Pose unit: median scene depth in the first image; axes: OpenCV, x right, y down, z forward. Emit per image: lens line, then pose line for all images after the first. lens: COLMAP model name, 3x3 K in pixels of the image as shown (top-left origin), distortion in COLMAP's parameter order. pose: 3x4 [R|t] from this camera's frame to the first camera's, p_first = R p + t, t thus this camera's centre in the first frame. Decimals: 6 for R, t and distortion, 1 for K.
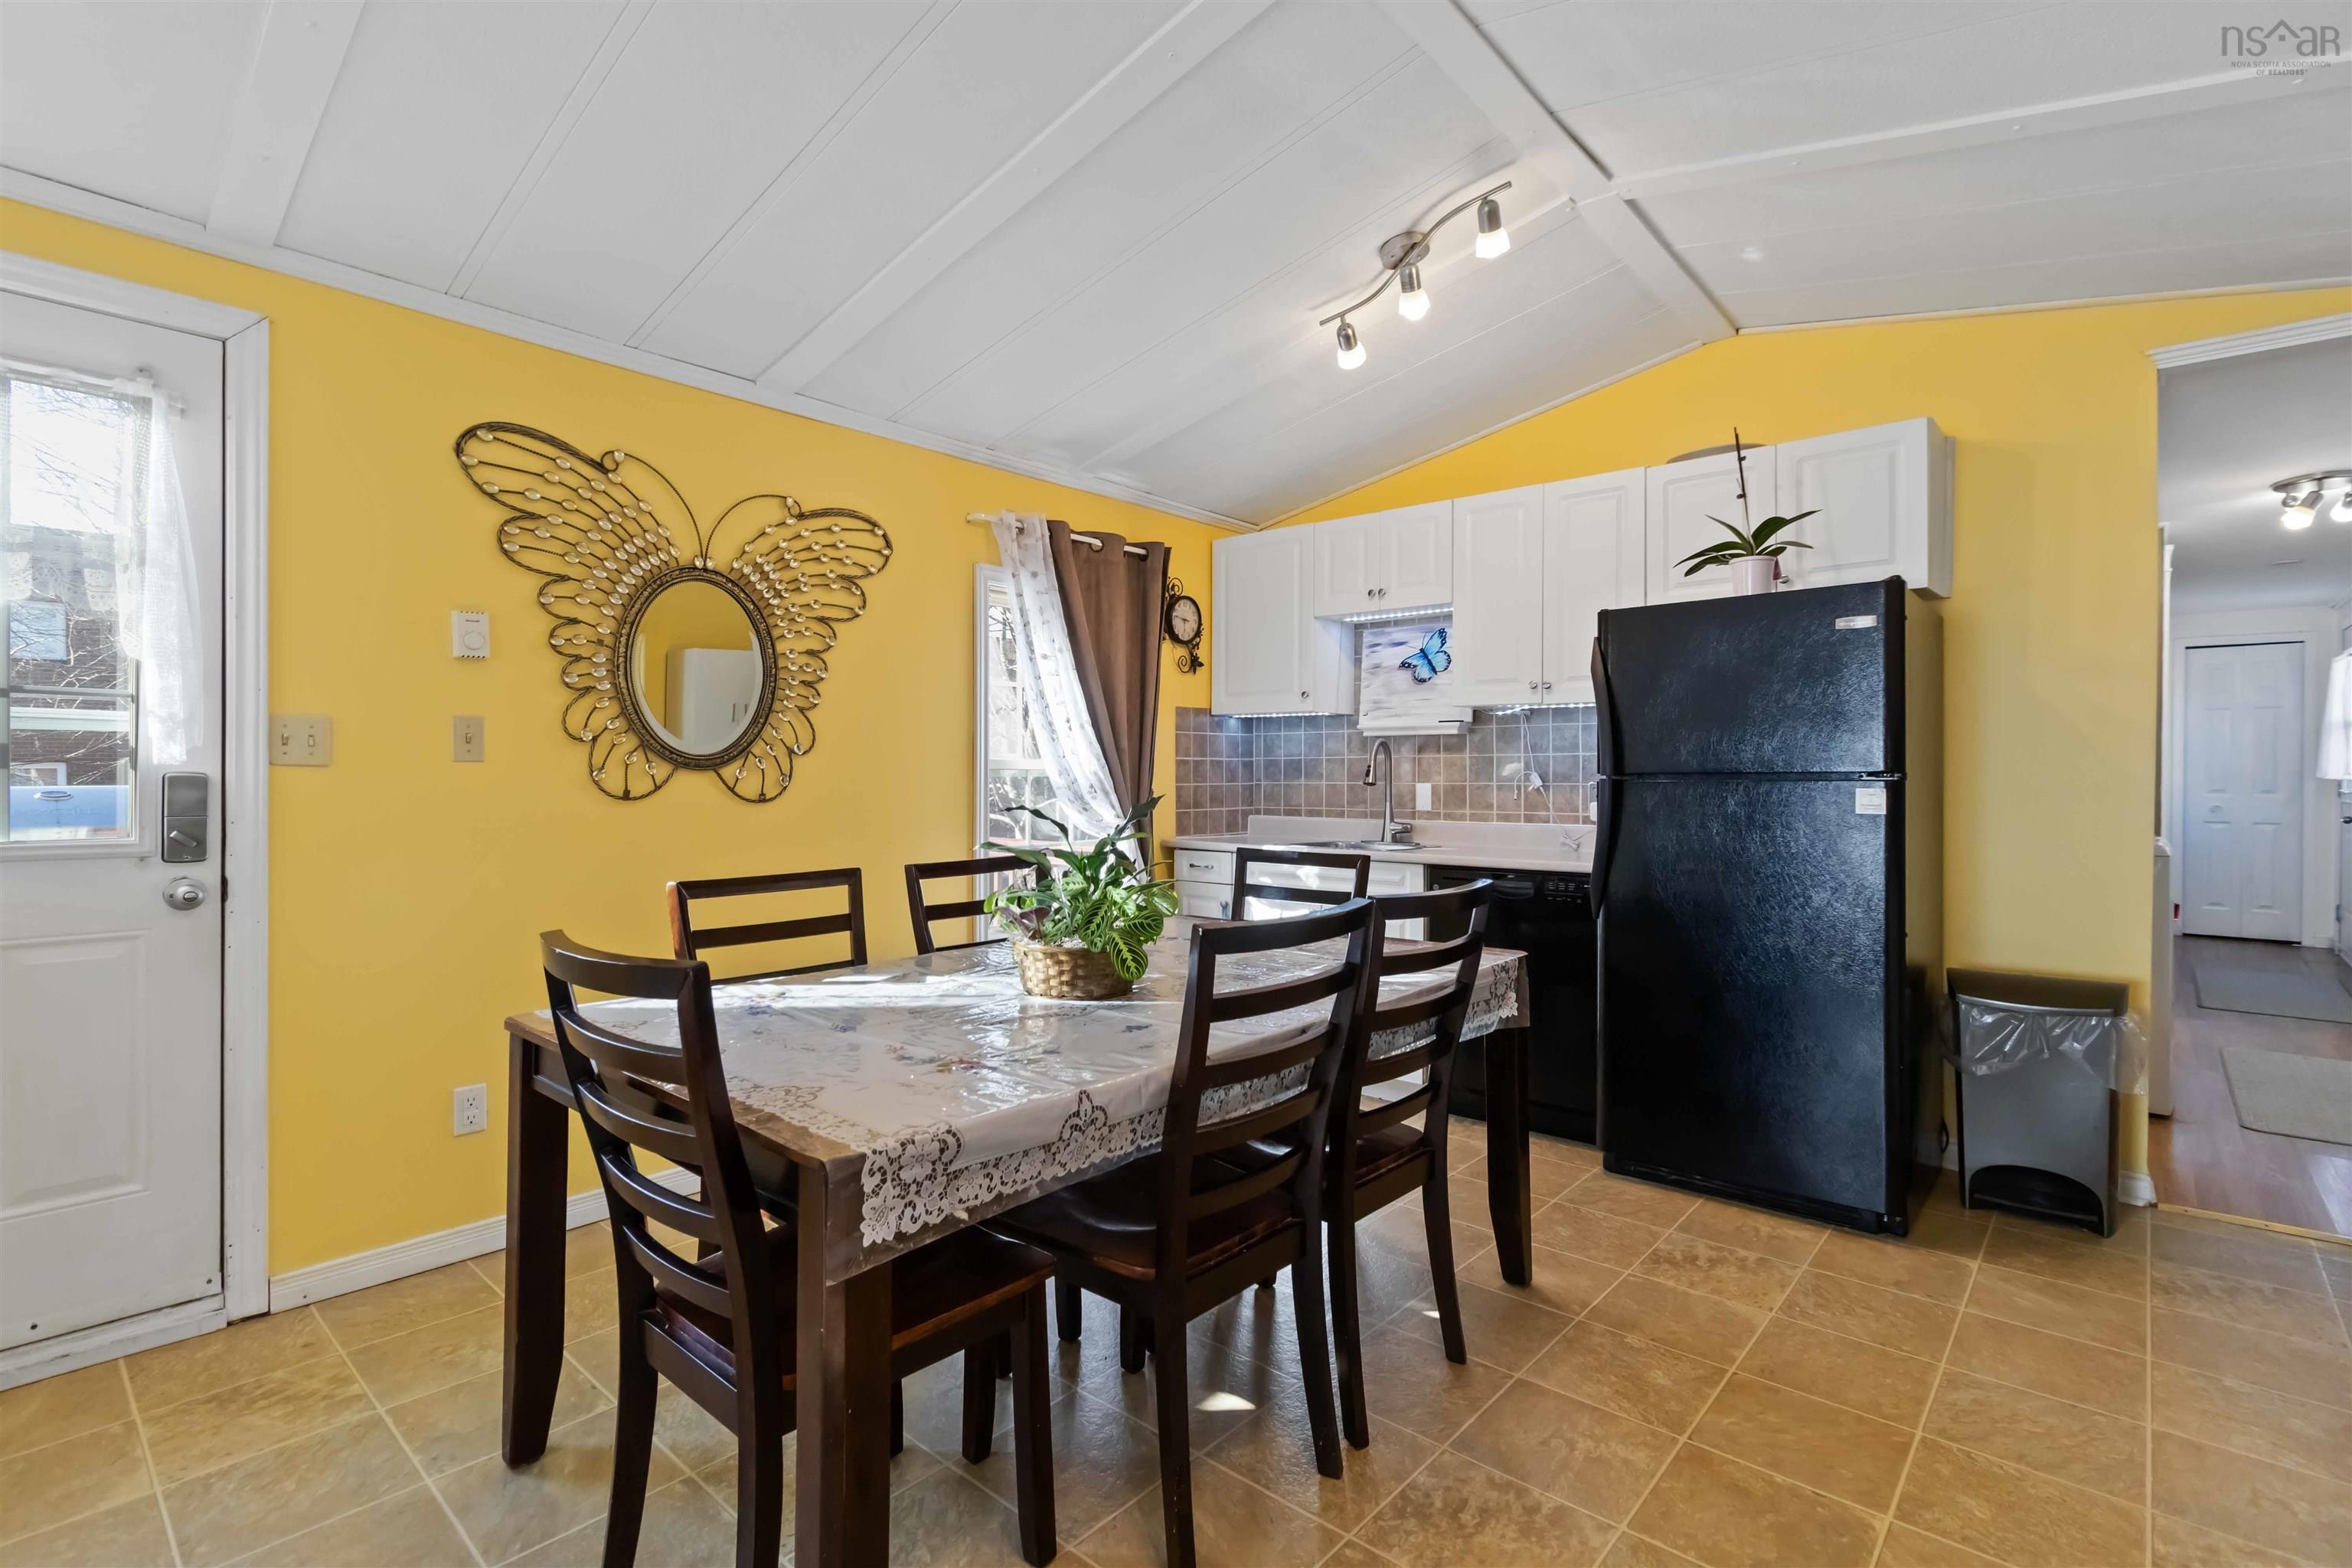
lens RADIAL K [[1092.0, 0, 1164.1], [0, 1092.0, 777.1], [0, 0, 1]] dist [0.002551, 0.000667]
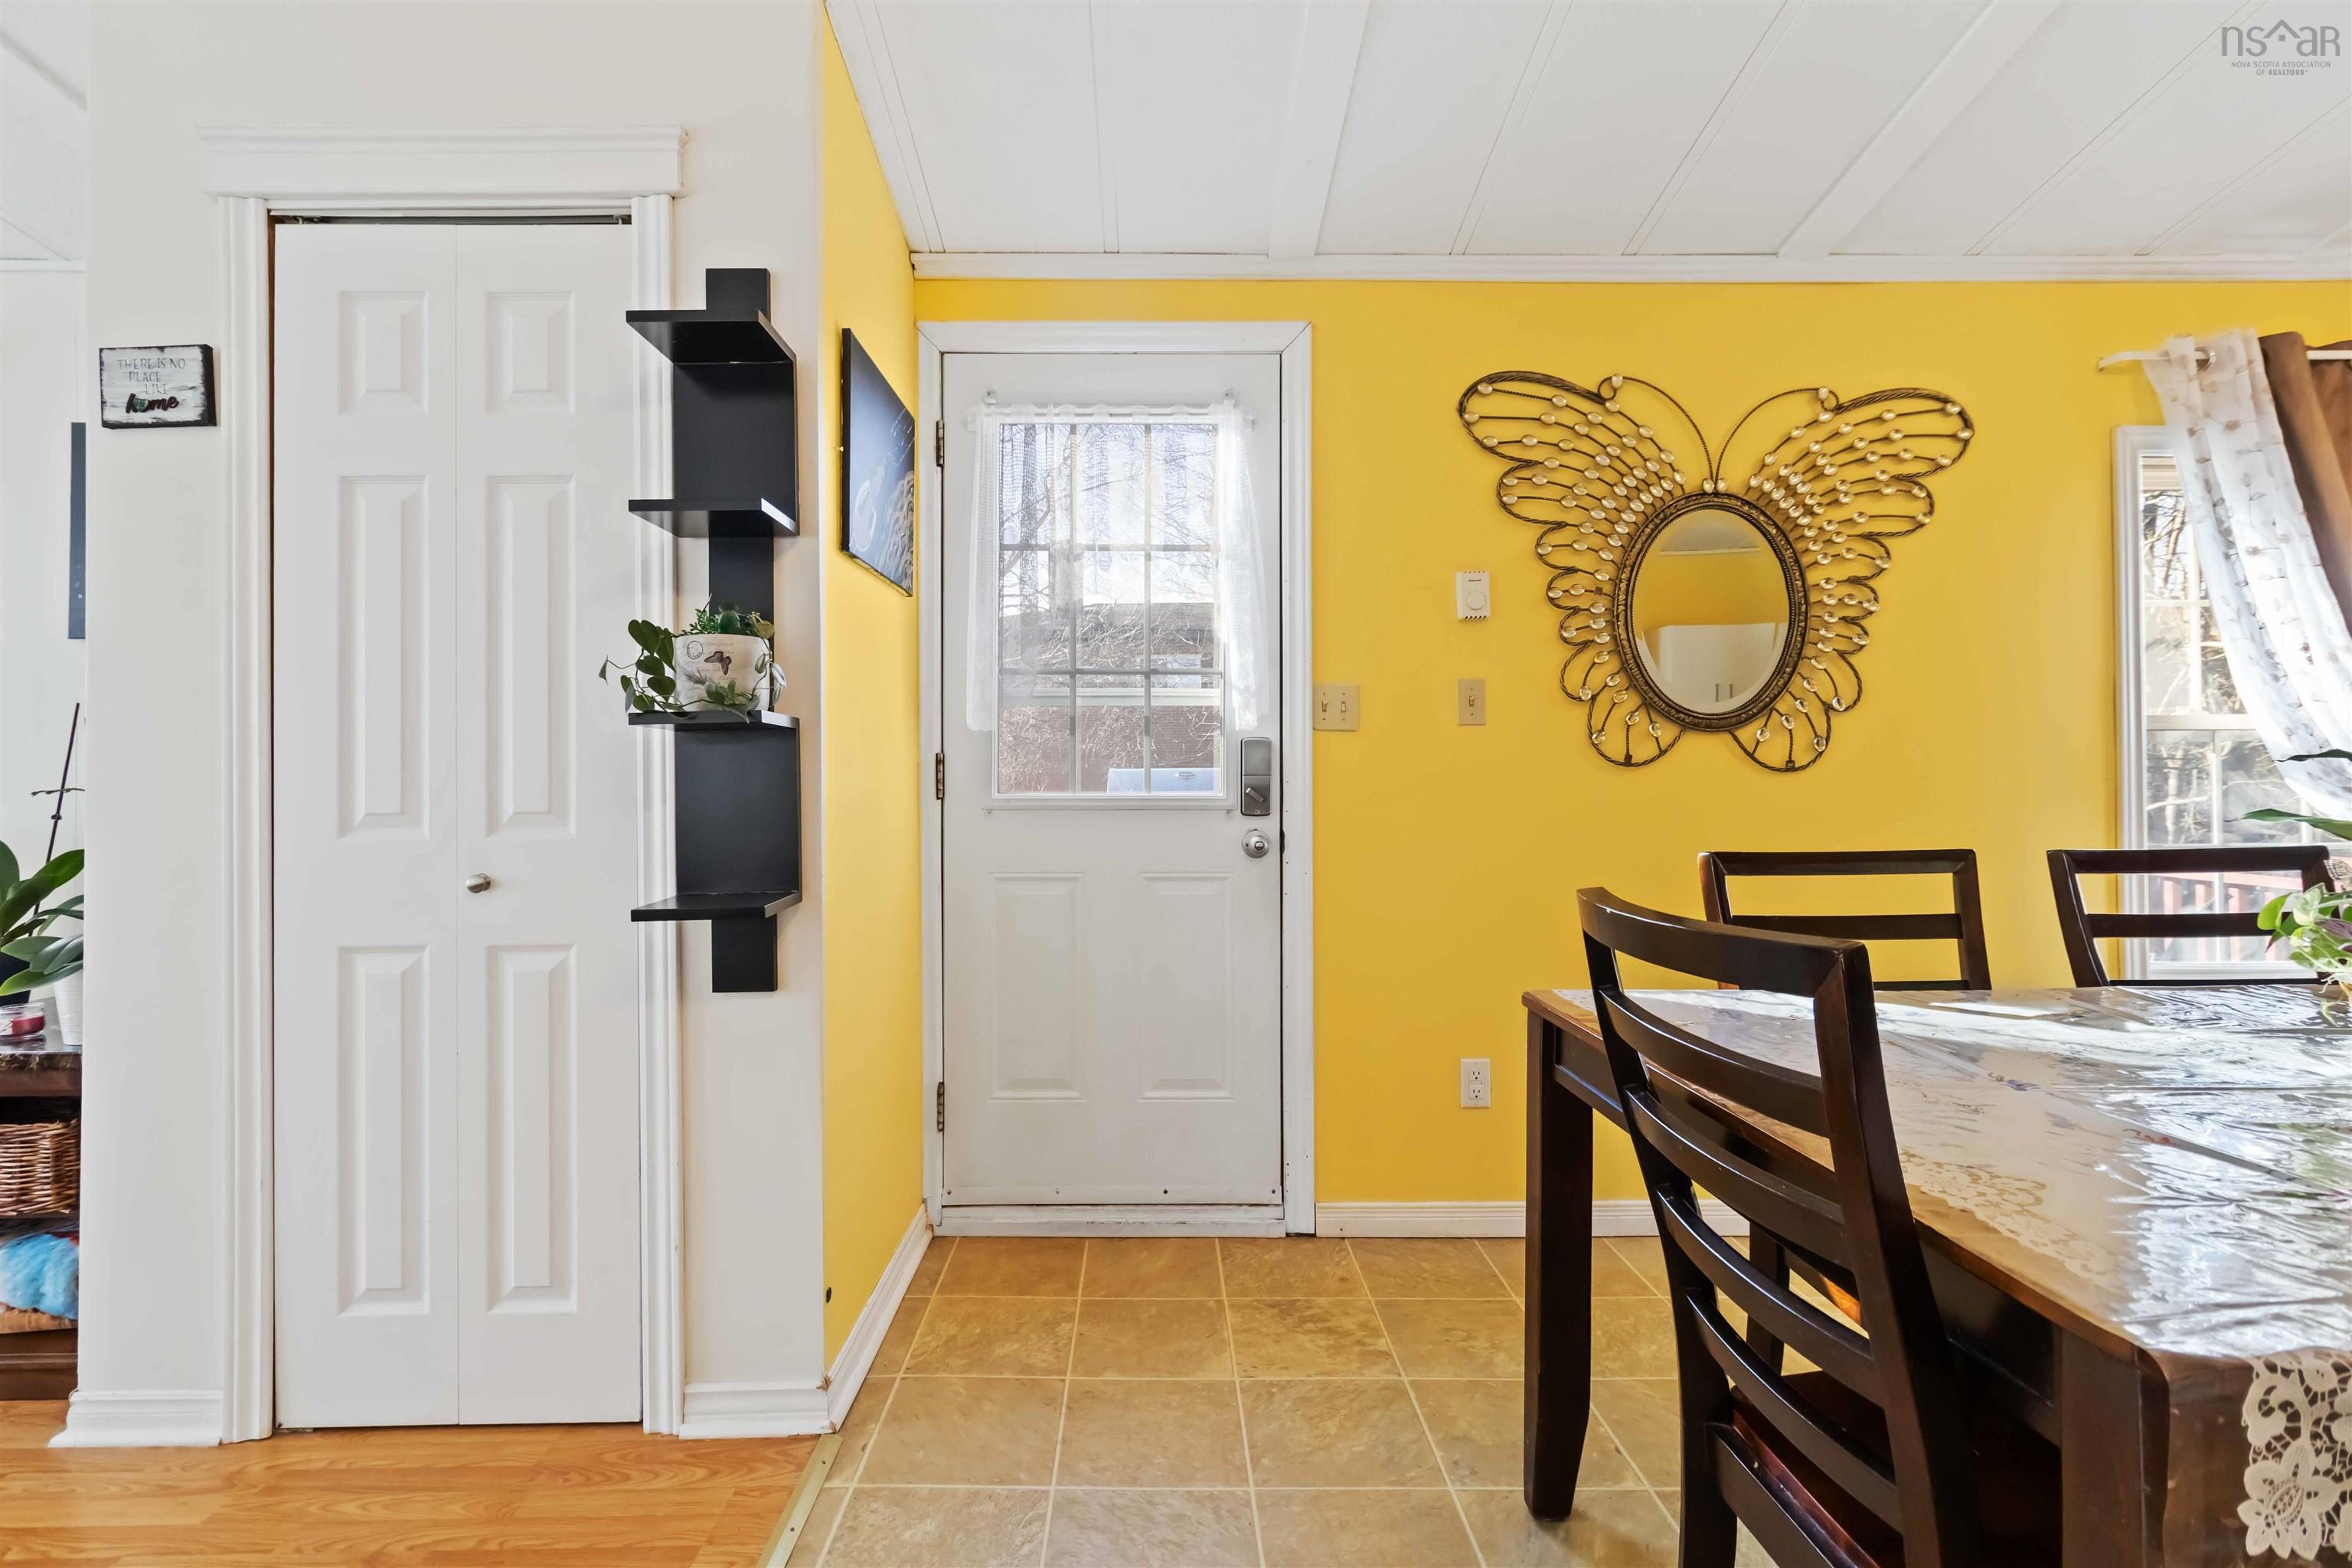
lens RADIAL K [[1088.8, 0, 1159.1], [0, 1088.8, 766.7], [0, 0, 1]] dist [0.001971, -0.000010]
pose [[0.676131, -0.011791, -0.736687, -0.092280], [0.001832, 0.999896, -0.014323, 0.030927], [0.736779, 0.008335, 0.676082, 0.115705]]
